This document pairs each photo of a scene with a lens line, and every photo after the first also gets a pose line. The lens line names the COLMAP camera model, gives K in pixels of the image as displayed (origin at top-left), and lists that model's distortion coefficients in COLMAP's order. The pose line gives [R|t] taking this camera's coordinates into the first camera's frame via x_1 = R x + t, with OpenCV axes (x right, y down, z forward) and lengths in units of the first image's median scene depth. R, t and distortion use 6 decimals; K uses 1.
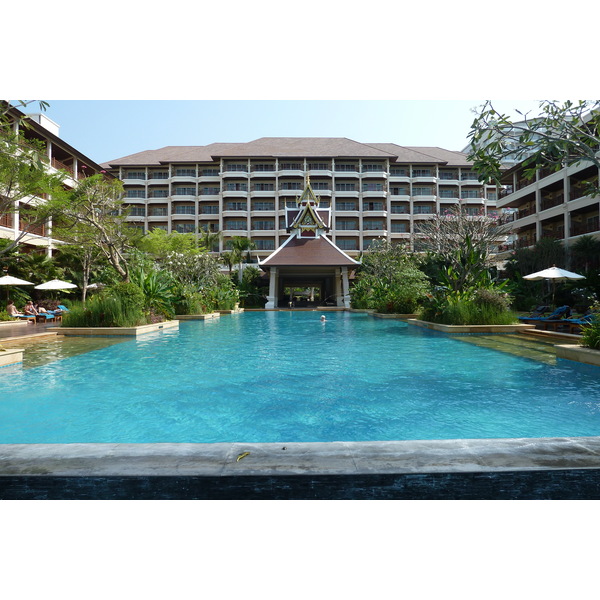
lens RADIAL K [[441.8, 0, 297.1], [0, 441.8, 300.7], [0, 0, 1]] dist [-0.020012, -0.006768]
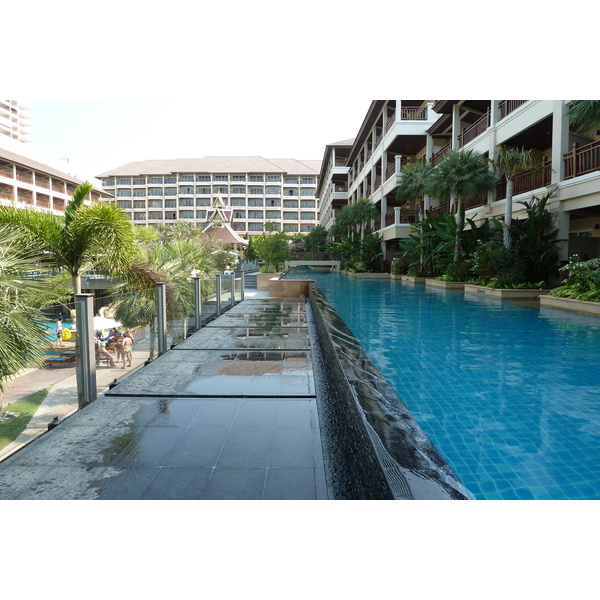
lens RADIAL K [[441.8, 0, 299.9], [0, 441.8, 299.2], [0, 0, 1]] dist [-0.020012, -0.006768]
pose [[0.999866, 0.006259, -0.015100, 0.297324], [-0.005045, 0.996855, 0.079086, 0.004249], [0.015548, -0.079000, 0.996753, -0.616458]]
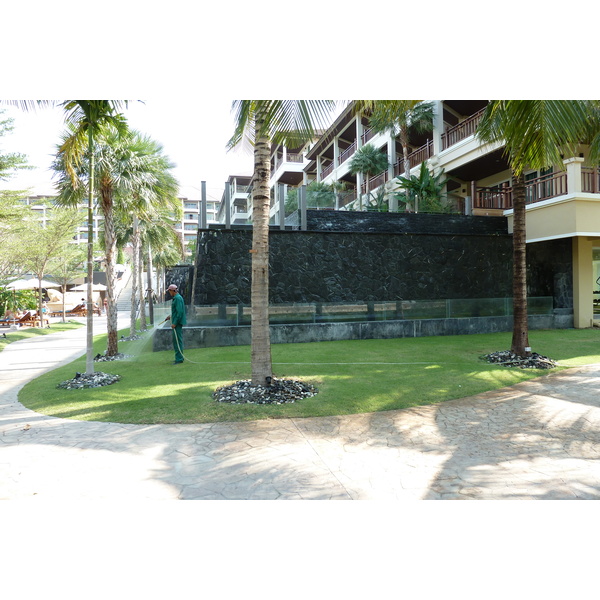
lens RADIAL K [[441.8, 0, 304.0], [0, 441.8, 300.1], [0, 0, 1]] dist [-0.020012, -0.006768]
pose [[0.972685, -0.015262, 0.231625, 0.263890], [0.011687, 0.999791, 0.016796, 0.050944], [-0.231833, -0.013630, 0.972660, -0.791217]]
